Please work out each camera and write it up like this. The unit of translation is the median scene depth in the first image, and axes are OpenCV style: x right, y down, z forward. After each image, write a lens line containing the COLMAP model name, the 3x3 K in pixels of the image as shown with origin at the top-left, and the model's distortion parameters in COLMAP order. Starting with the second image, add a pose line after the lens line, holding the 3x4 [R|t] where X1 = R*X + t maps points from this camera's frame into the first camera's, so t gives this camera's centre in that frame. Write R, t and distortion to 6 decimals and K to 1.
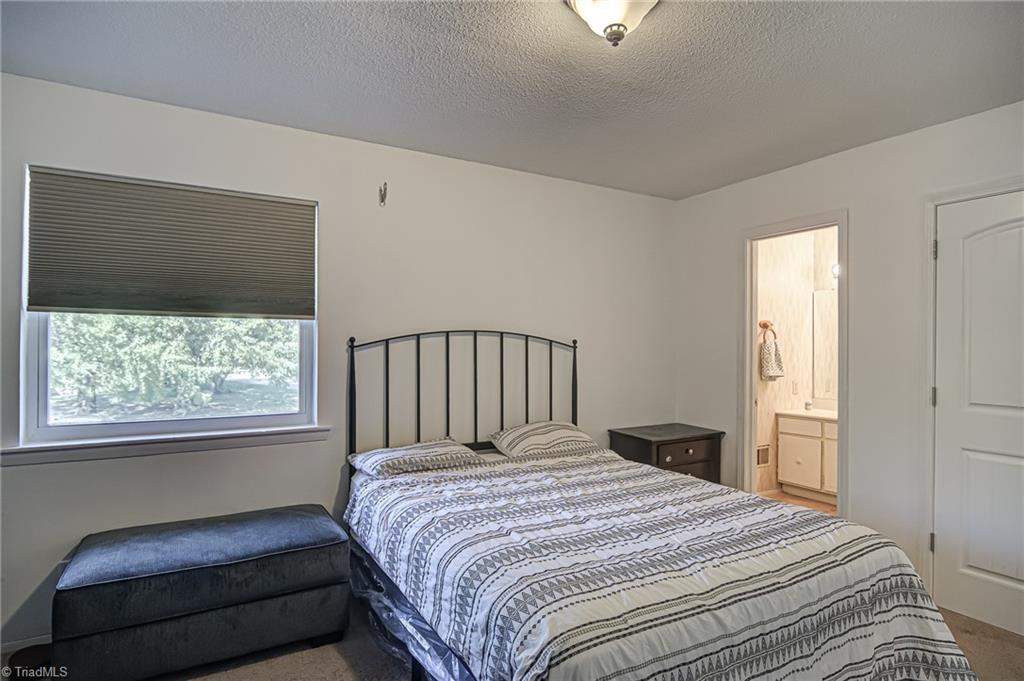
lens RADIAL K [[549.2, 0, 515.9], [0, 549.2, 346.5], [0, 0, 1]] dist [0.010285, -0.010444]
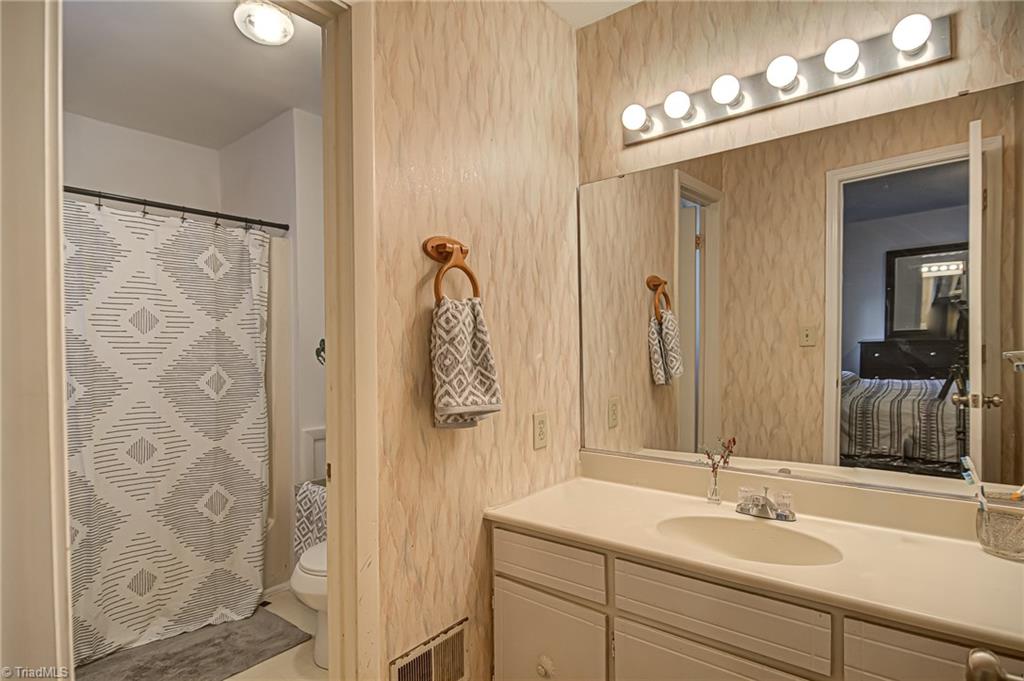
lens RADIAL K [[549.2, 0, 511.1], [0, 549.2, 345.5], [0, 0, 1]] dist [0.010285, -0.010444]
pose [[0.935430, -0.020318, 0.352926, 0.376925], [0.018662, 0.999793, 0.008093, 0.013339], [-0.353018, -0.000984, 0.935616, 0.689859]]
